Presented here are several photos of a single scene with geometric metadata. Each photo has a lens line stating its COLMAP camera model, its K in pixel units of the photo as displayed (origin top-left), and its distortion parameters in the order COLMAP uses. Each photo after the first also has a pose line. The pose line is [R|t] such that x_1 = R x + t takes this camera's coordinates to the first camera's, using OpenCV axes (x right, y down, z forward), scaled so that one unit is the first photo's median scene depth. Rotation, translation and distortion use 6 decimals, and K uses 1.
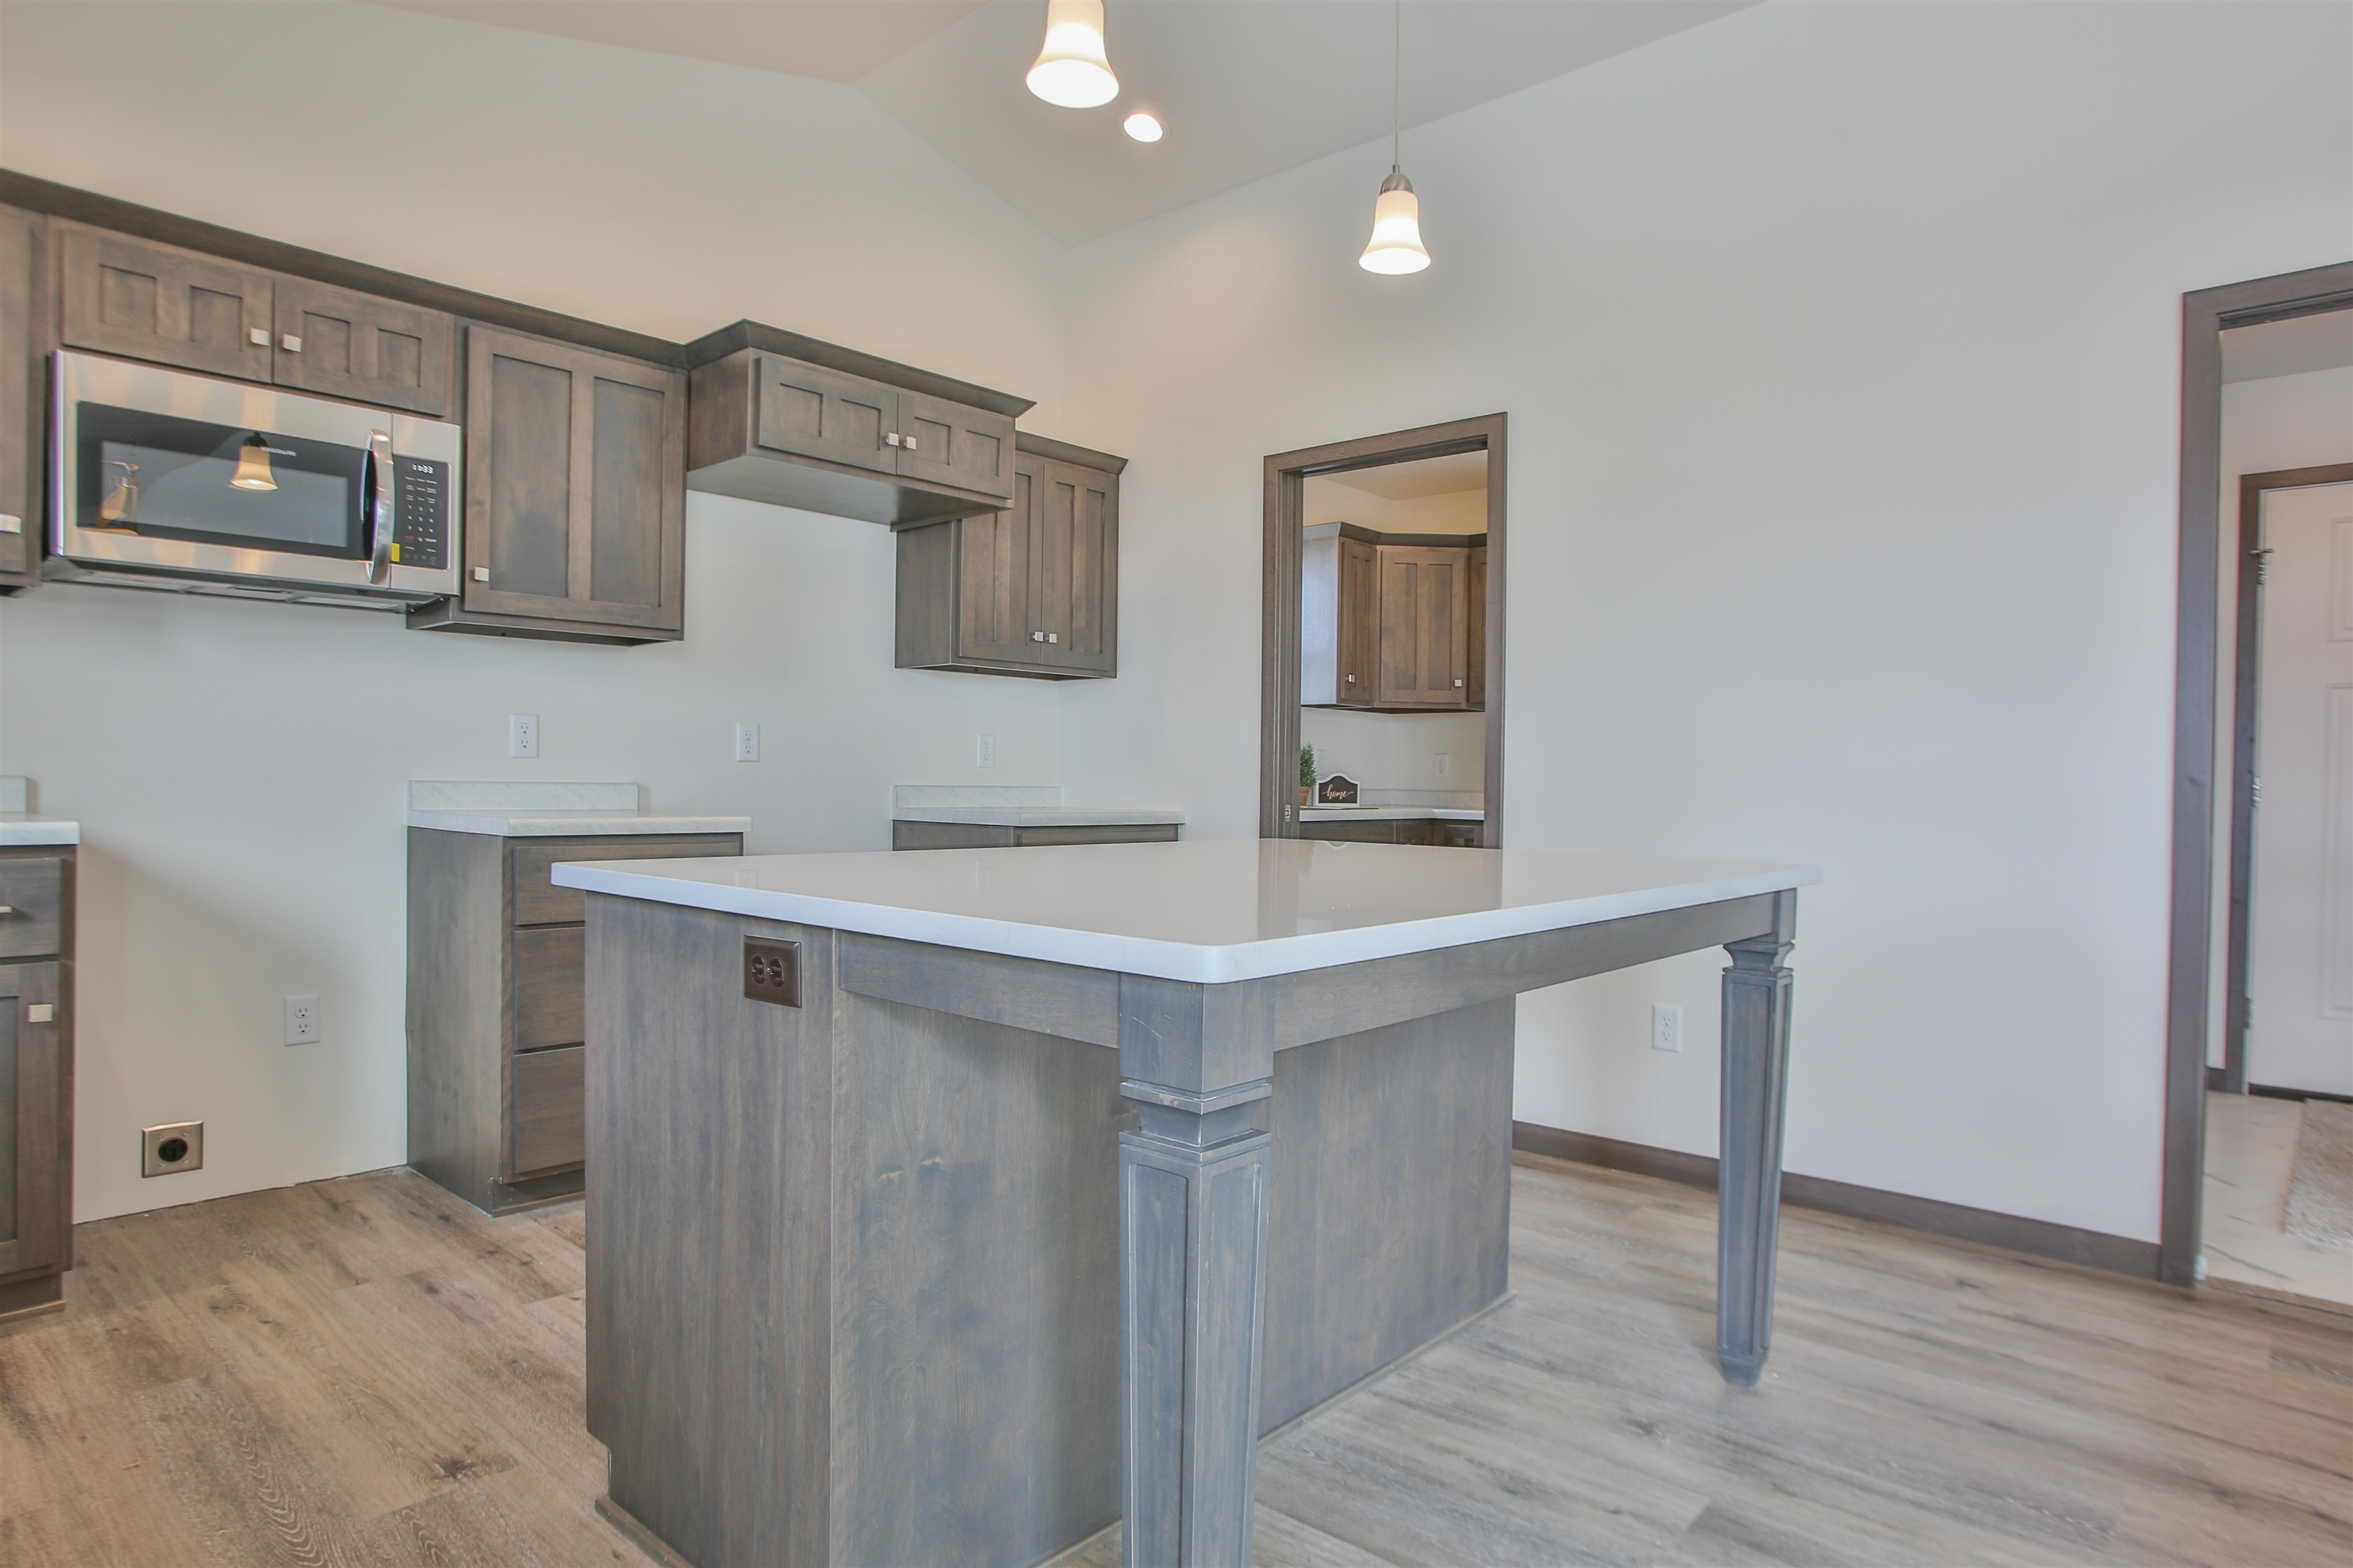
lens RADIAL K [[1361.0, 0, 1176.5], [0, 1361.0, 784.0], [0, 0, 1]] dist [-0.080264, 0.056204]
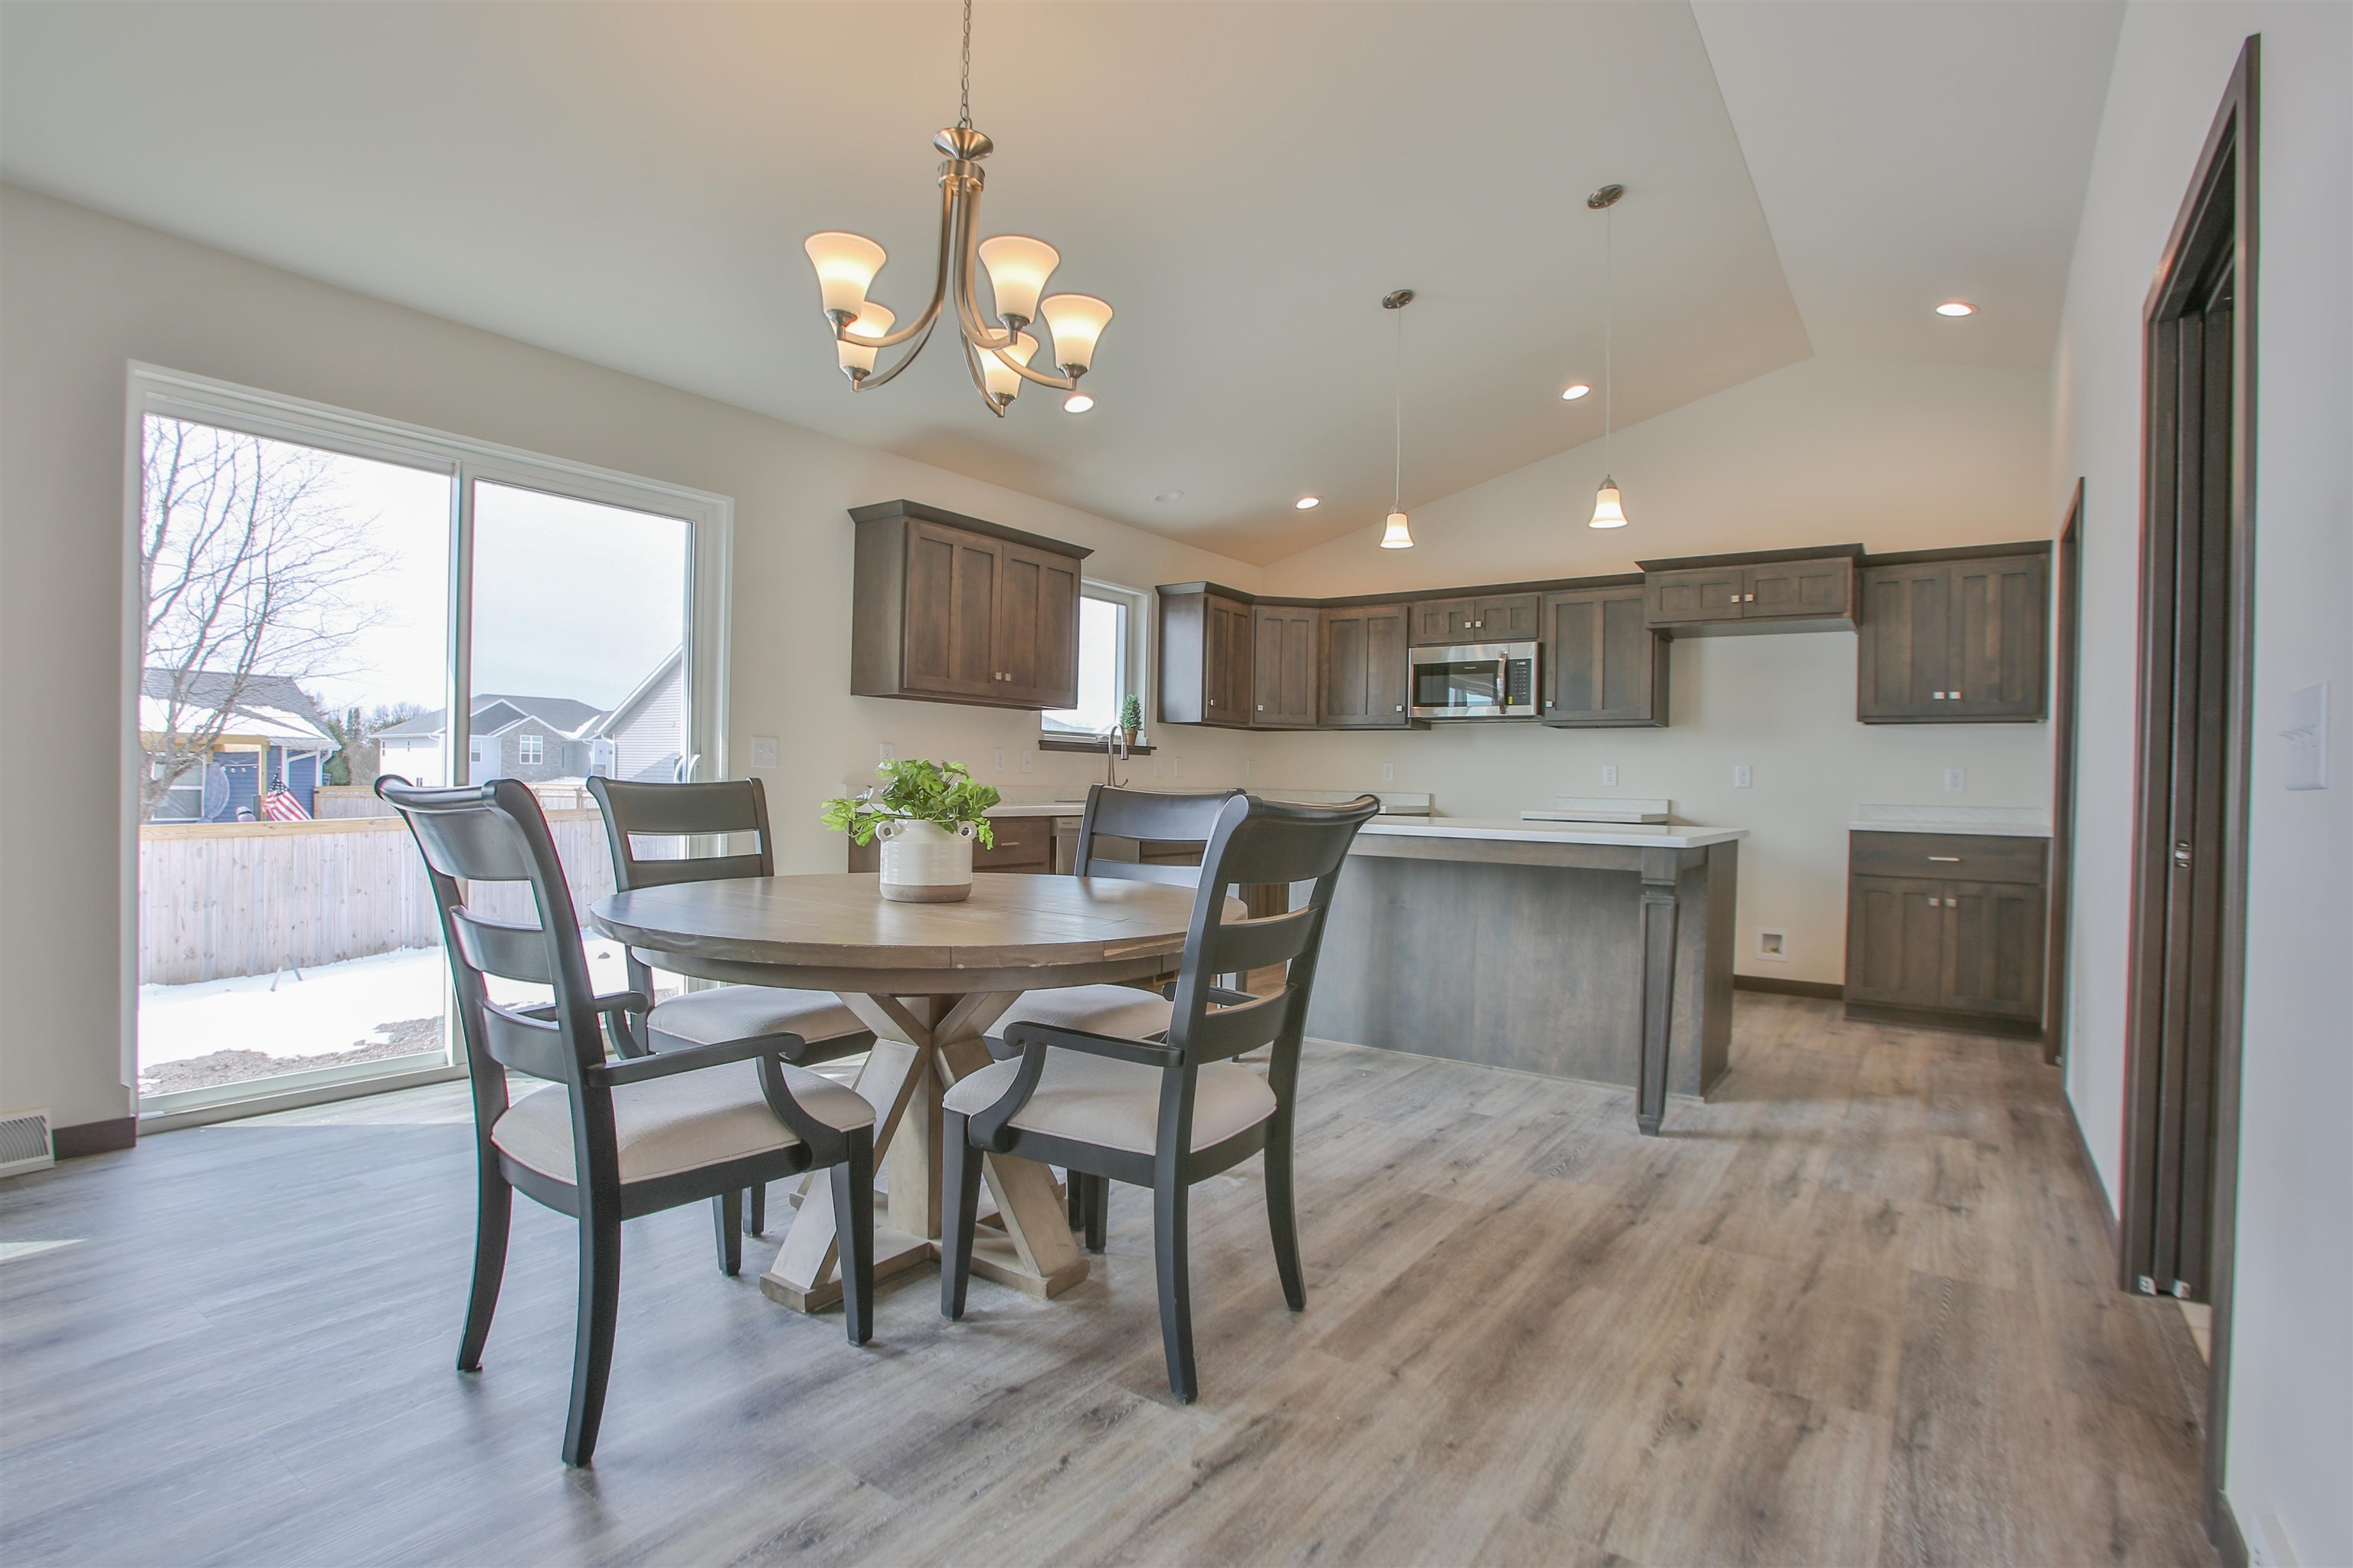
lens RADIAL K [[1154.4, 0, 1165.8], [0, 1154.4, 797.1], [0, 0, 1]] dist [-0.090304, 0.044055]
pose [[0.099534, -0.002397, -0.995031, 1.450594], [-0.025435, 0.999664, -0.004953, 0.029391], [0.994709, 0.025802, 0.099440, 0.179120]]
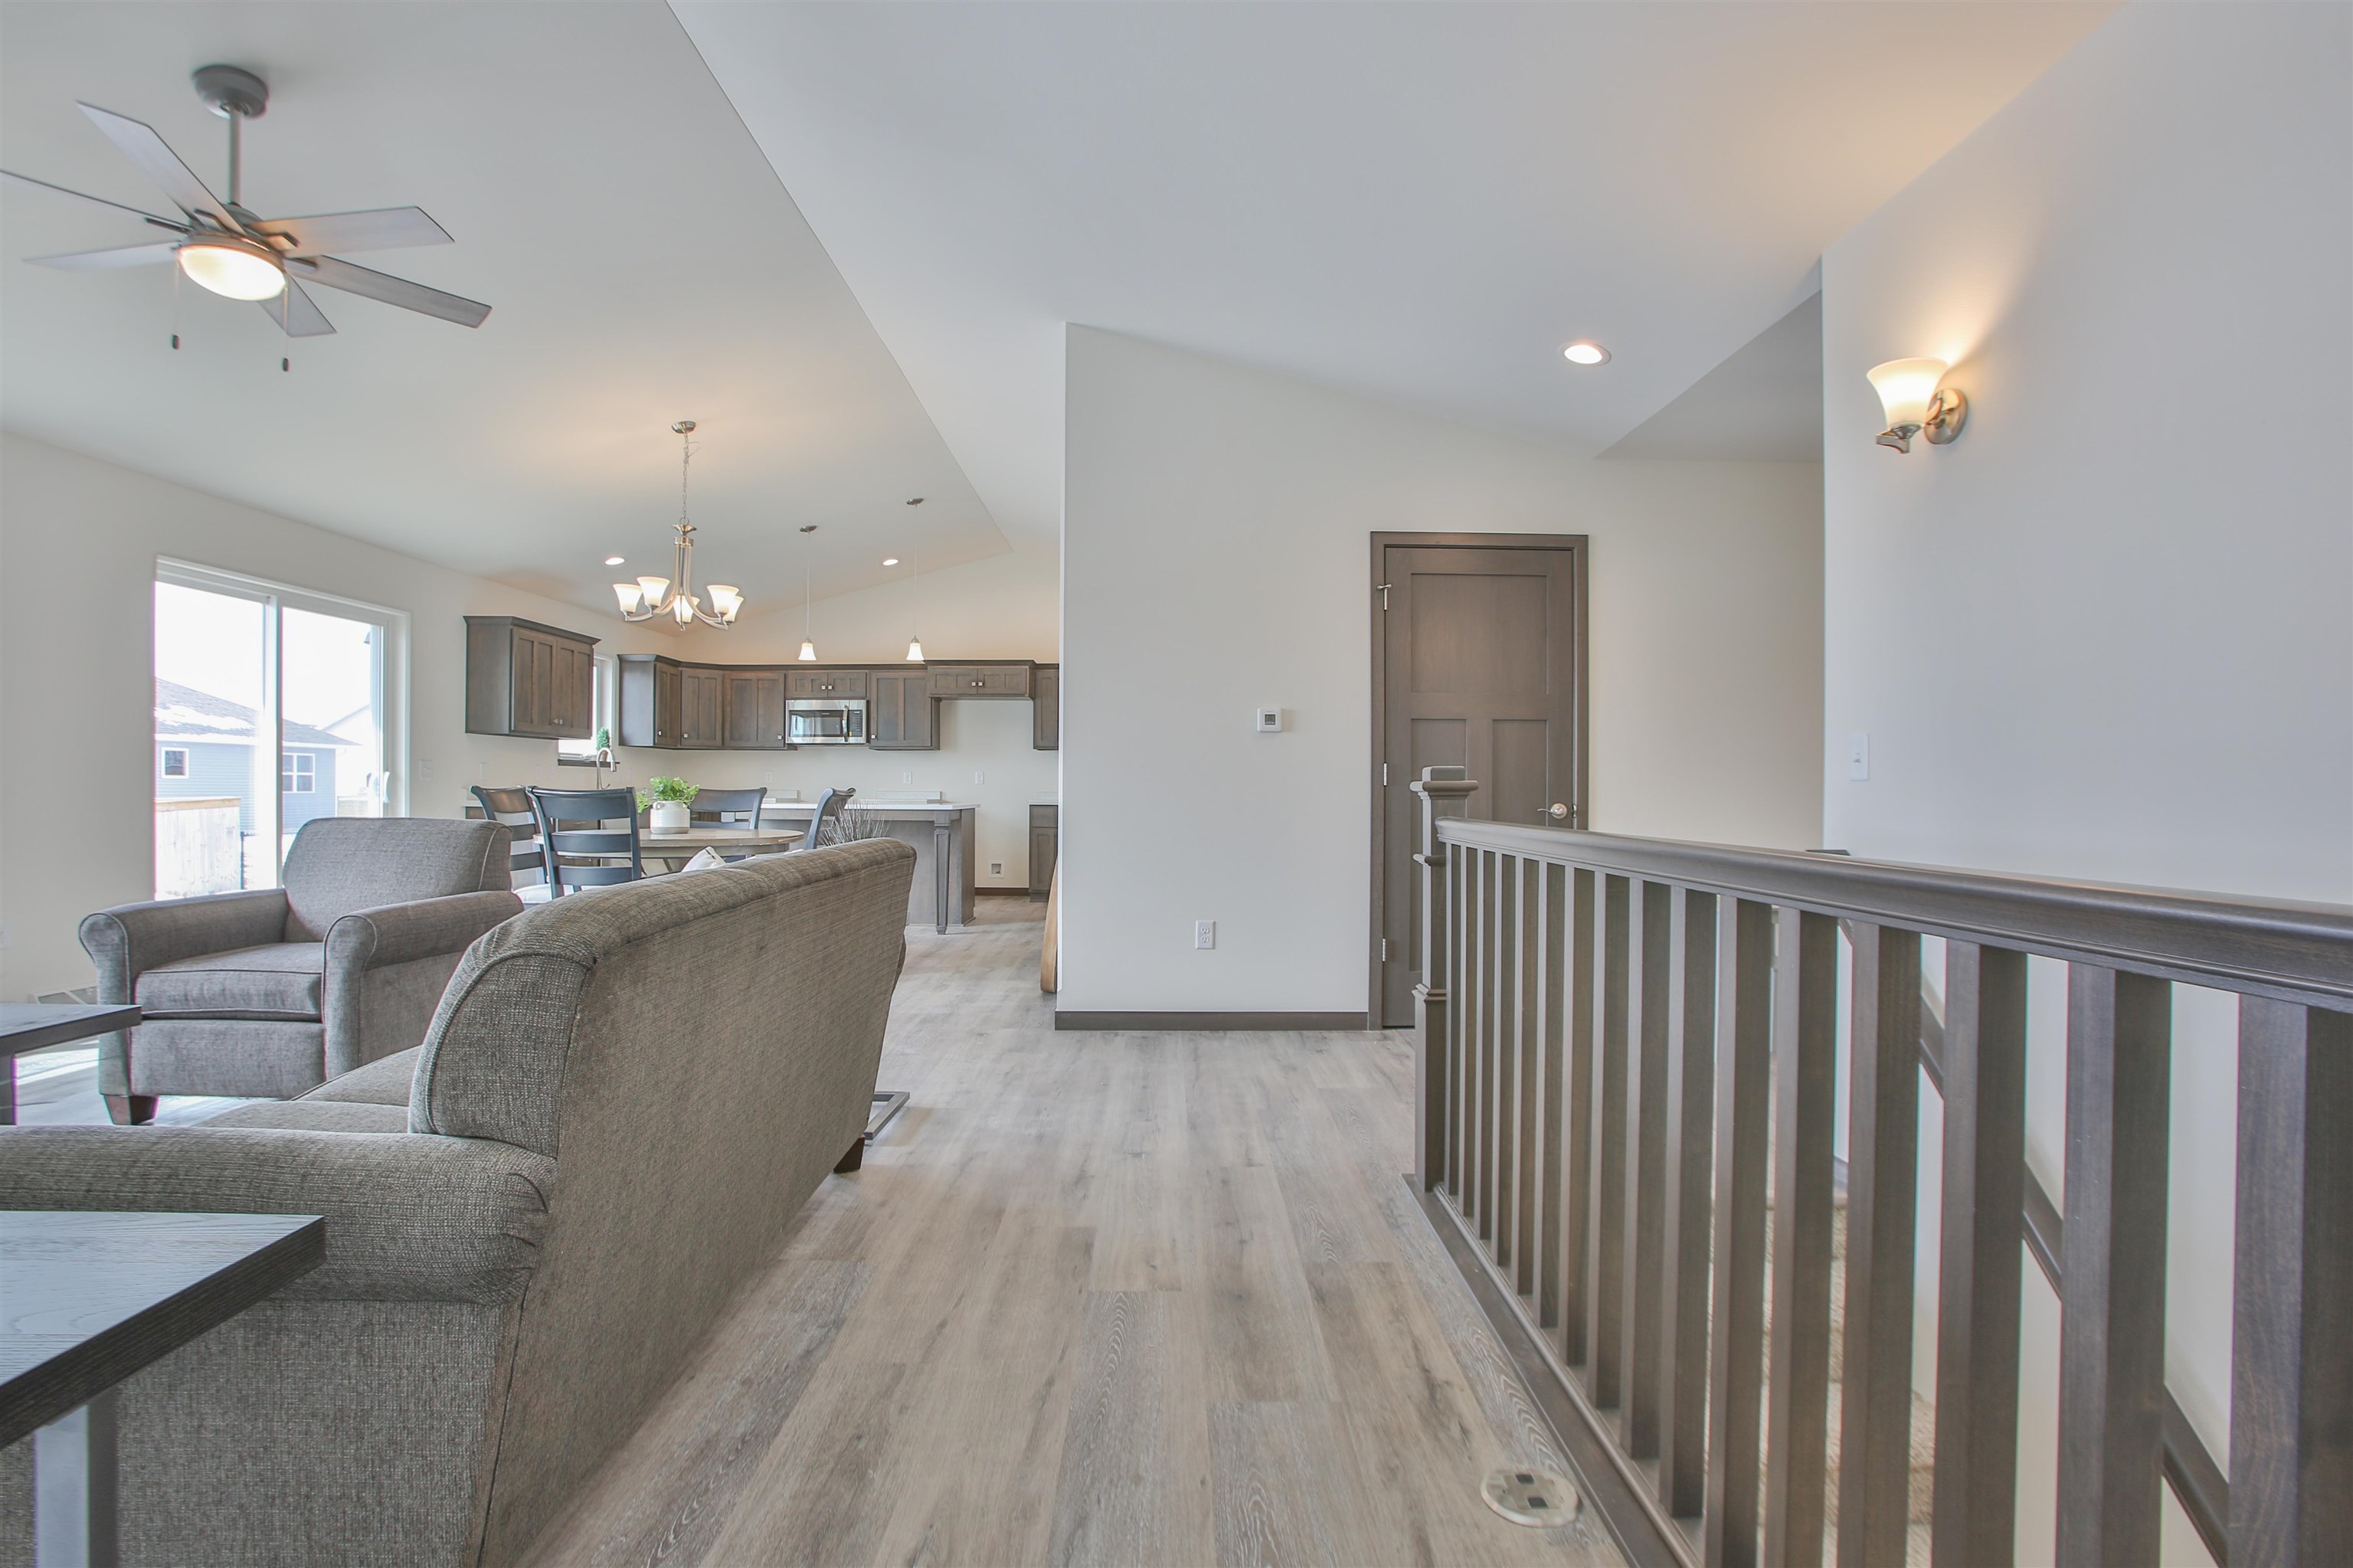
lens RADIAL K [[1154.4, 0, 1165.8], [0, 1154.4, 797.1], [0, 0, 1]] dist [-0.090304, 0.044055]
pose [[0.658709, -0.009911, -0.752333, 2.719434], [0.000009, 0.999913, -0.013165, 0.065216], [0.752398, 0.008665, 0.658652, -0.582263]]
